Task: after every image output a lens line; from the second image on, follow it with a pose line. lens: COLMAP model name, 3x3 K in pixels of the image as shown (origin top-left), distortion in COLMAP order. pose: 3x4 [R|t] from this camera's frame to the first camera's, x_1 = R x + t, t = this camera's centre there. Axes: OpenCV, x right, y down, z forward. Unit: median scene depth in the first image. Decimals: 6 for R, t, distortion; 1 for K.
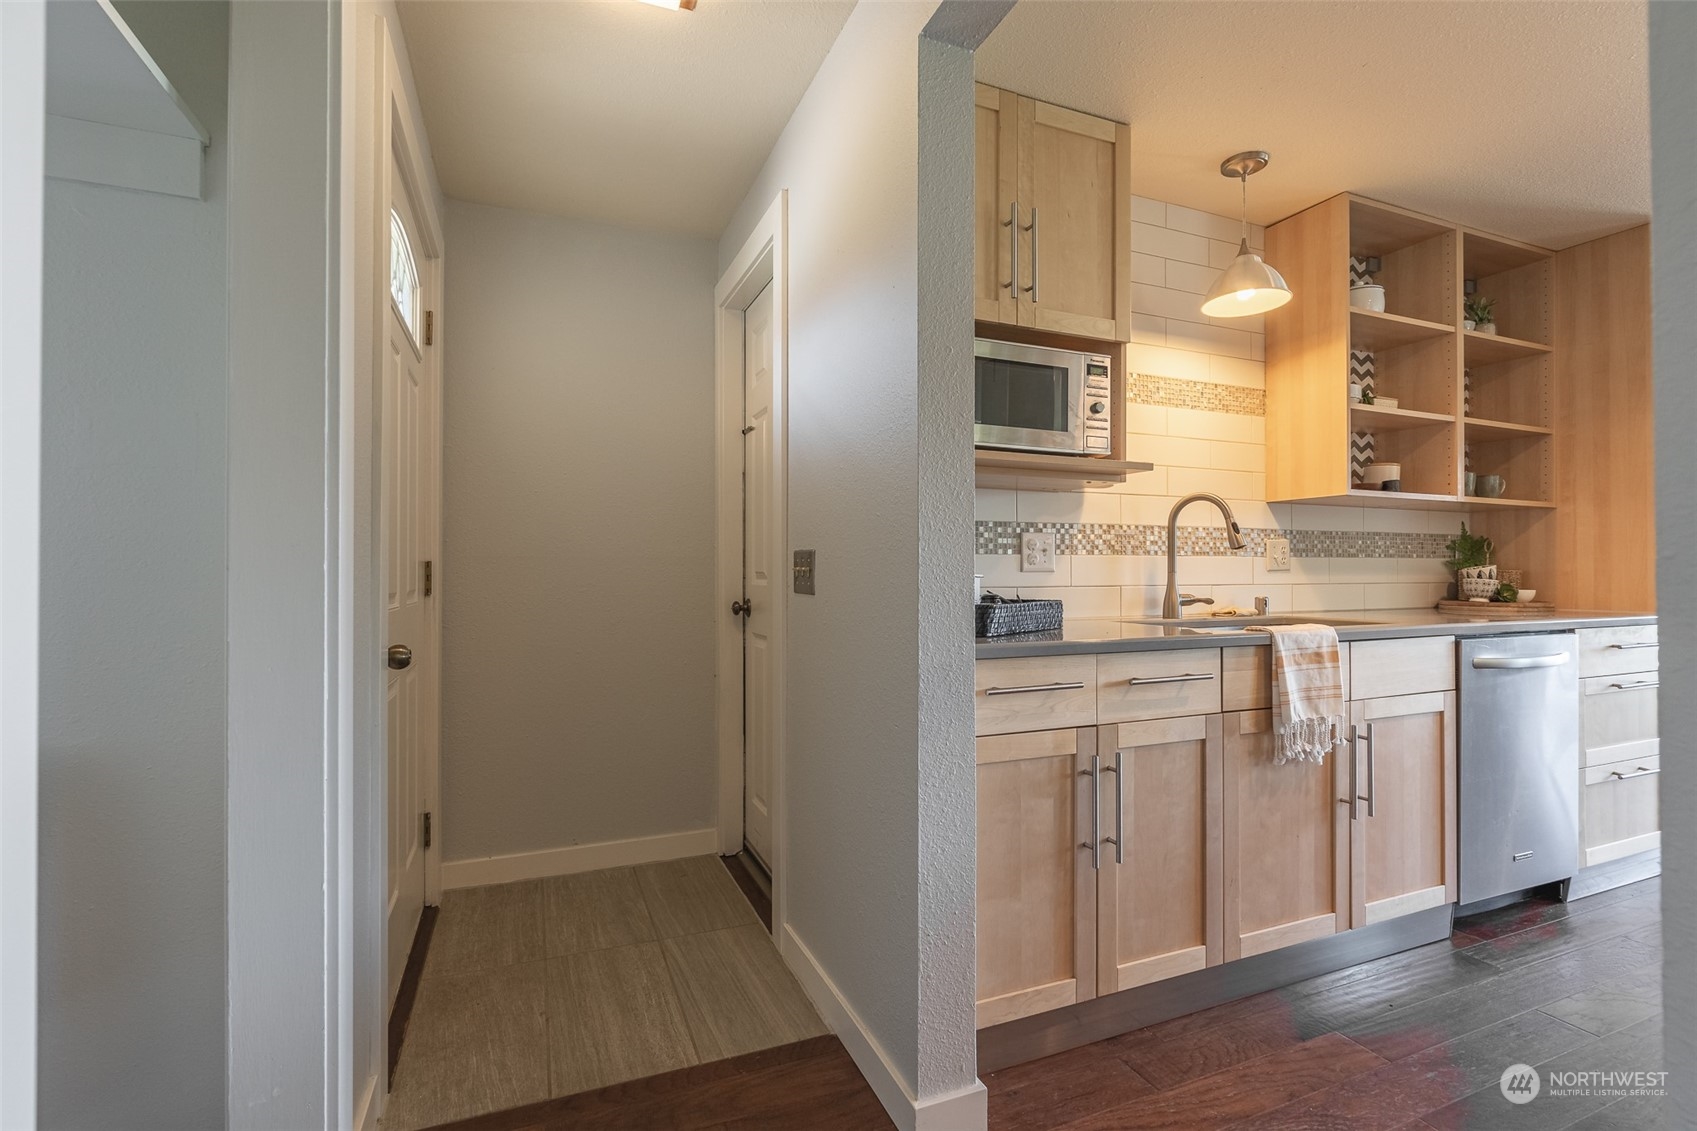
lens RADIAL K [[776.2, 0, 848.5], [0, 776.2, 565.5], [0, 0, 1]] dist [-0.012065, -0.000179]
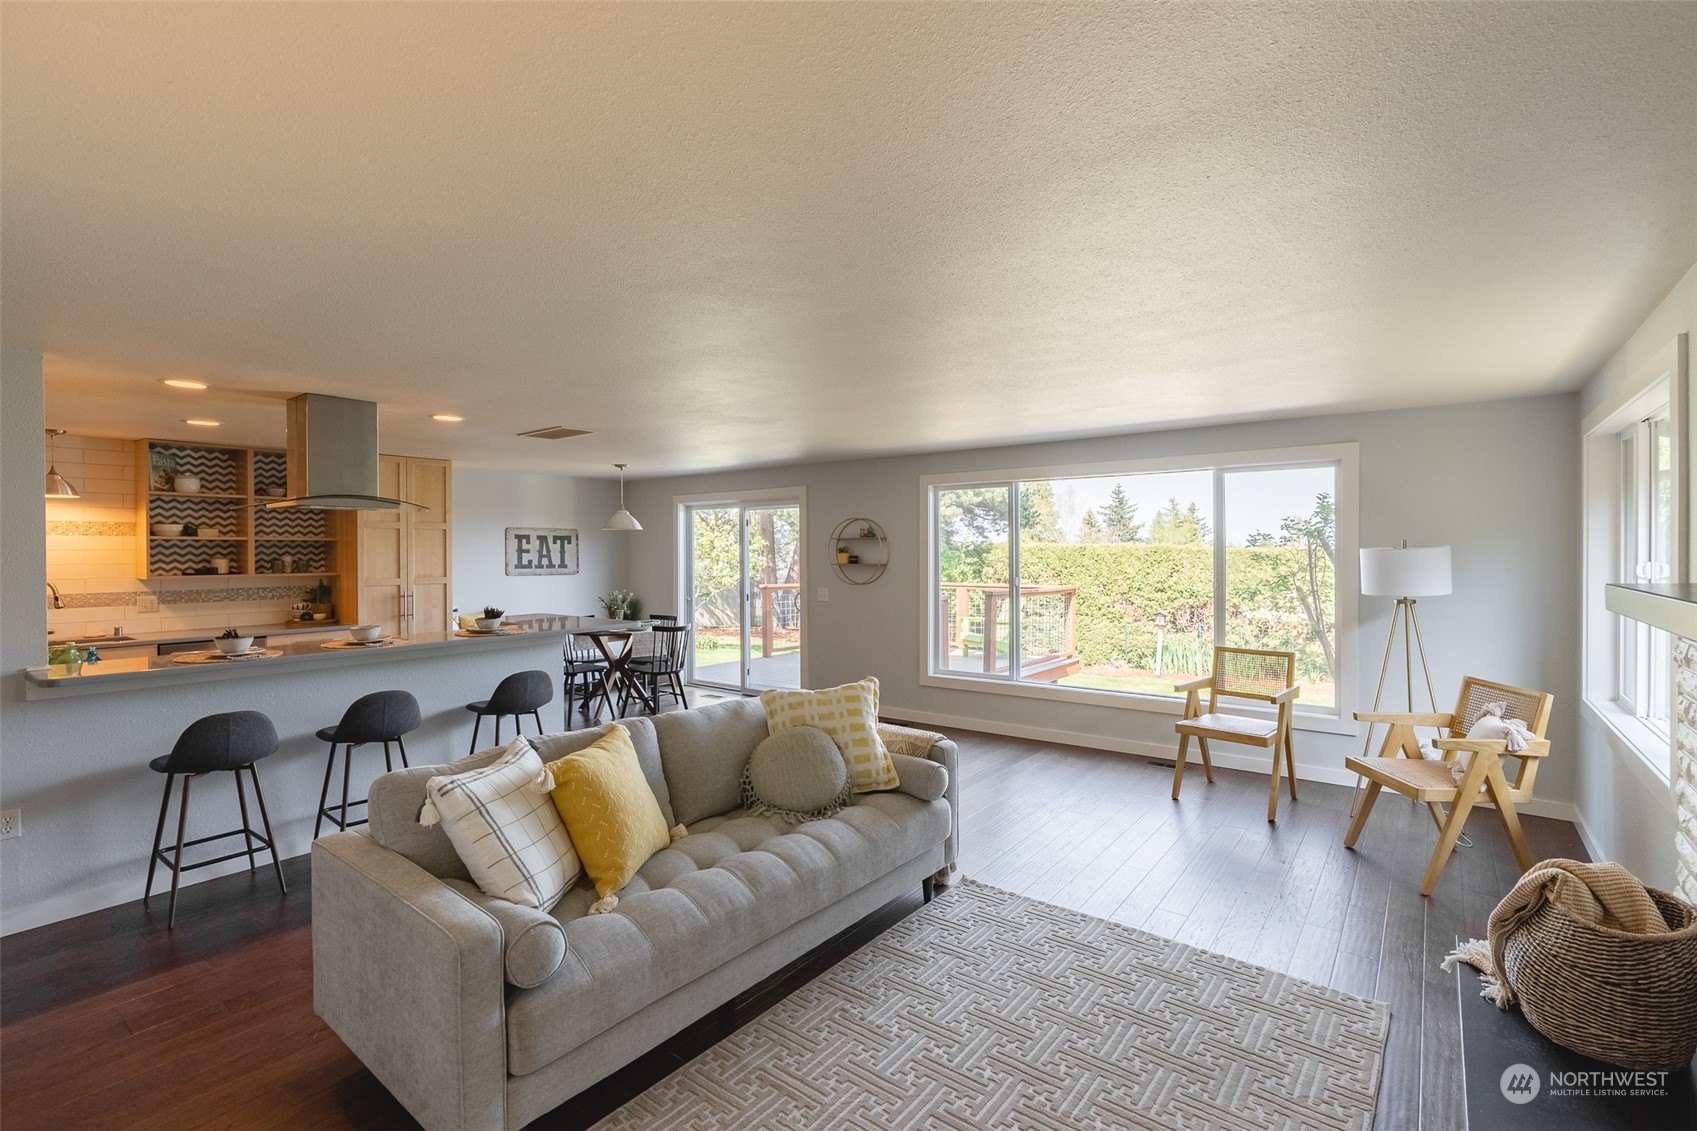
lens RADIAL K [[773.1, 0, 853.5], [0, 773.1, 555.7], [0, 0, 1]] dist [-0.001103, -0.000179]
pose [[0.864381, -0.007655, 0.502779, 1.344546], [0.000037, 0.999885, 0.015160, -0.202340], [-0.502837, -0.013086, 0.864282, -1.973356]]
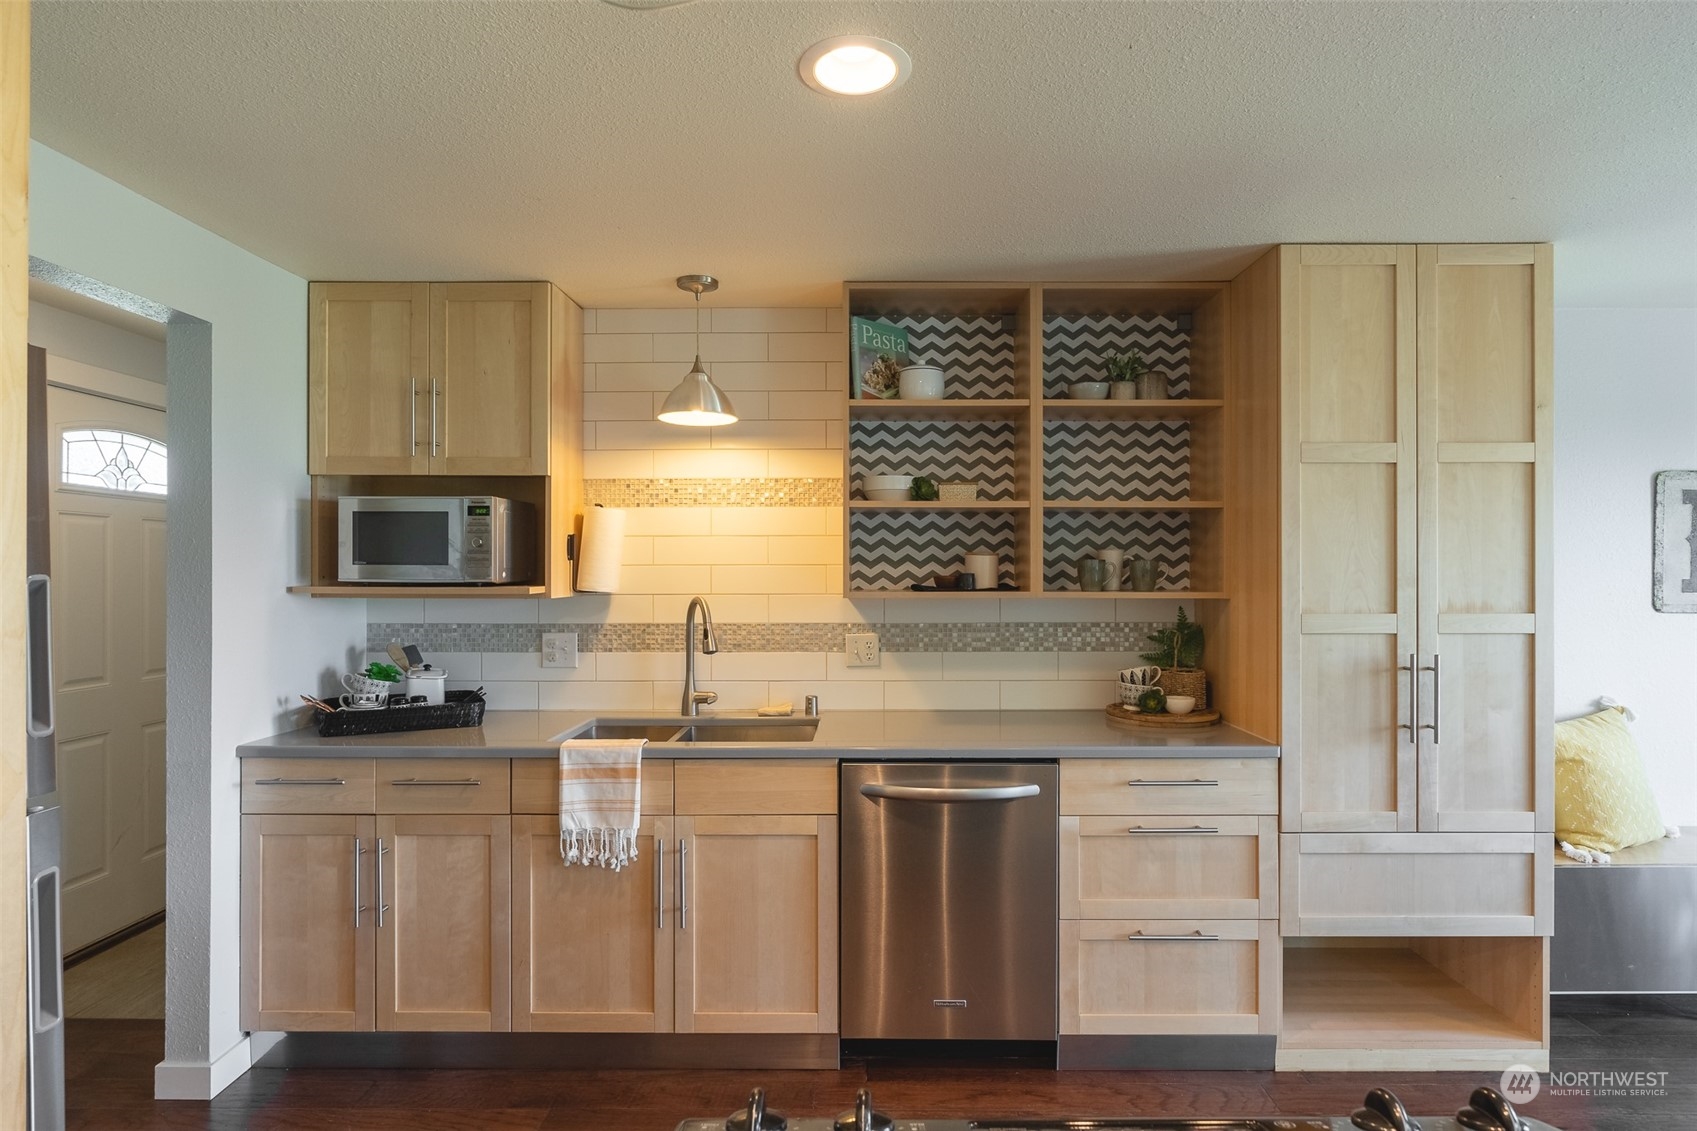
lens RADIAL K [[882.9, 0, 856.5], [0, 882.9, 568.1], [0, 0, 1]] dist [-0.001970, 0.001166]
pose [[0.919962, -0.002390, -0.392000, 1.156243], [0.004269, 0.999983, 0.003923, -0.141153], [0.391984, -0.005282, 0.919957, -0.006014]]
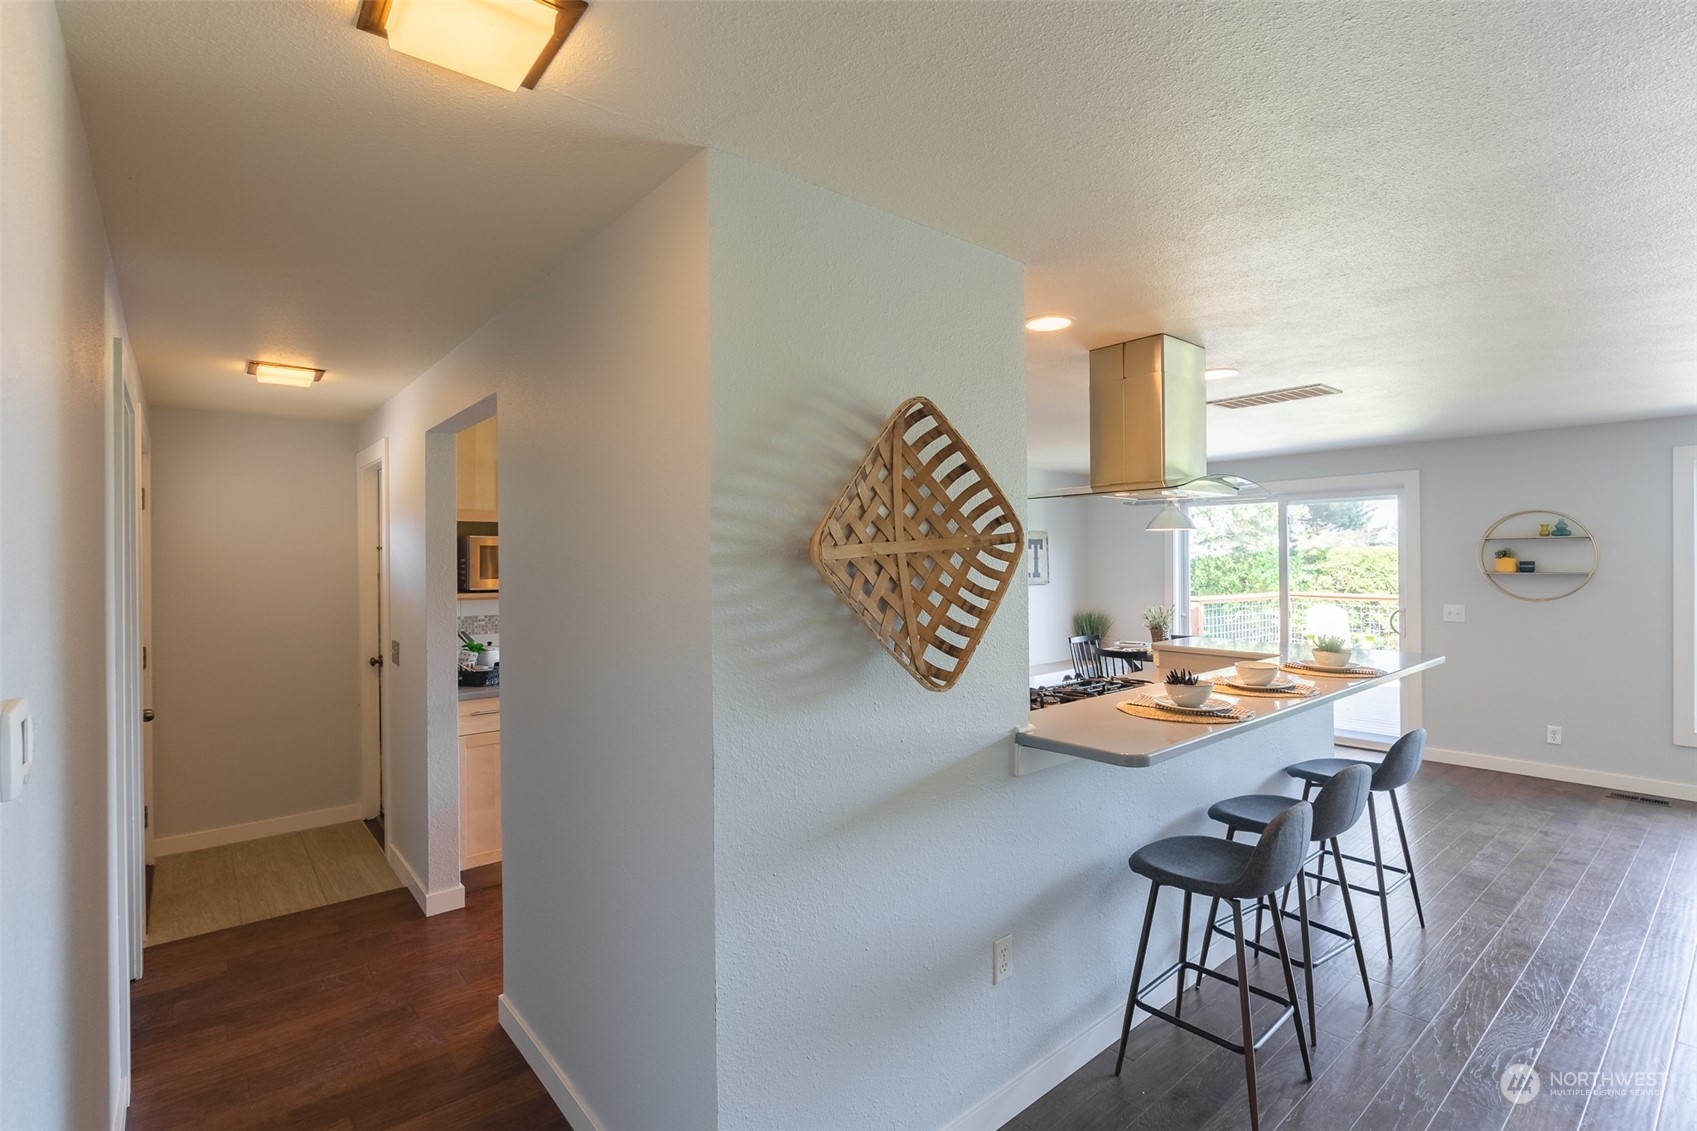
lens RADIAL K [[791.3, 0, 832.6], [0, 791.3, 559.3], [0, 0, 1]] dist [-0.002234, -0.000559]
pose [[0.956483, -0.007842, 0.291683, 0.336128], [0.005454, 0.999945, 0.008999, -0.194256], [-0.291737, -0.007017, 0.956473, -0.961383]]
